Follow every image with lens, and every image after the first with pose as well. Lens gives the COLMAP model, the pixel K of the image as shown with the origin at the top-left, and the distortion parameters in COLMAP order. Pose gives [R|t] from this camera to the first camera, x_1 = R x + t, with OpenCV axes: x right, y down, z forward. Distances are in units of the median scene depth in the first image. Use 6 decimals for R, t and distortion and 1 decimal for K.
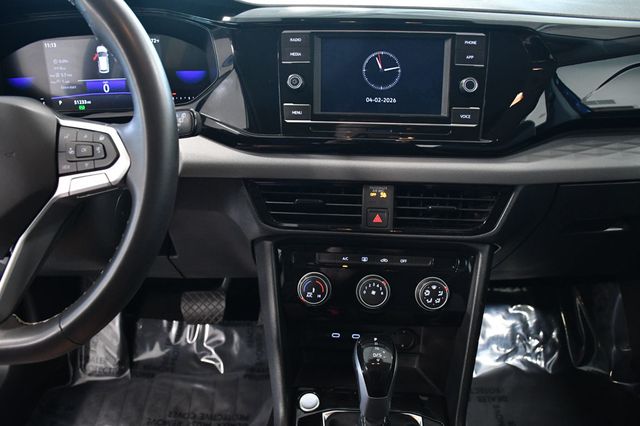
lens RADIAL K [[489.8, 0, 320.8], [0, 489.8, 209.1], [0, 0, 1]] dist [-0.108618, 0.032769]
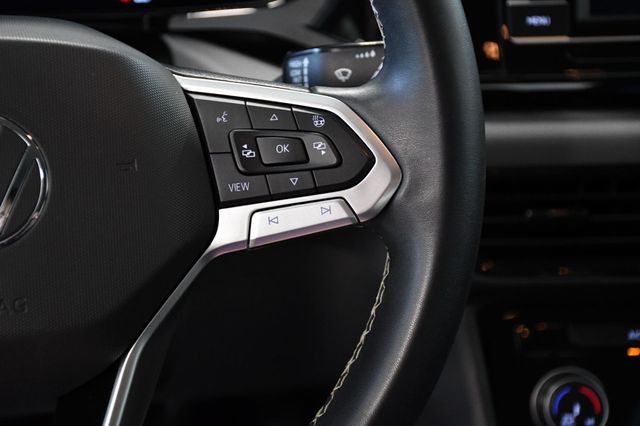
lens RADIAL K [[1309.7, 0, 318.3], [0, 1309.7, 212.7], [0, 0, 1]] dist [0.342306, 0.000000]
pose [[0.986729, -0.053988, 0.153138, -0.448072], [0.050353, 0.998352, 0.027519, -0.064396], [-0.154371, -0.019443, 0.987822, -0.188850]]
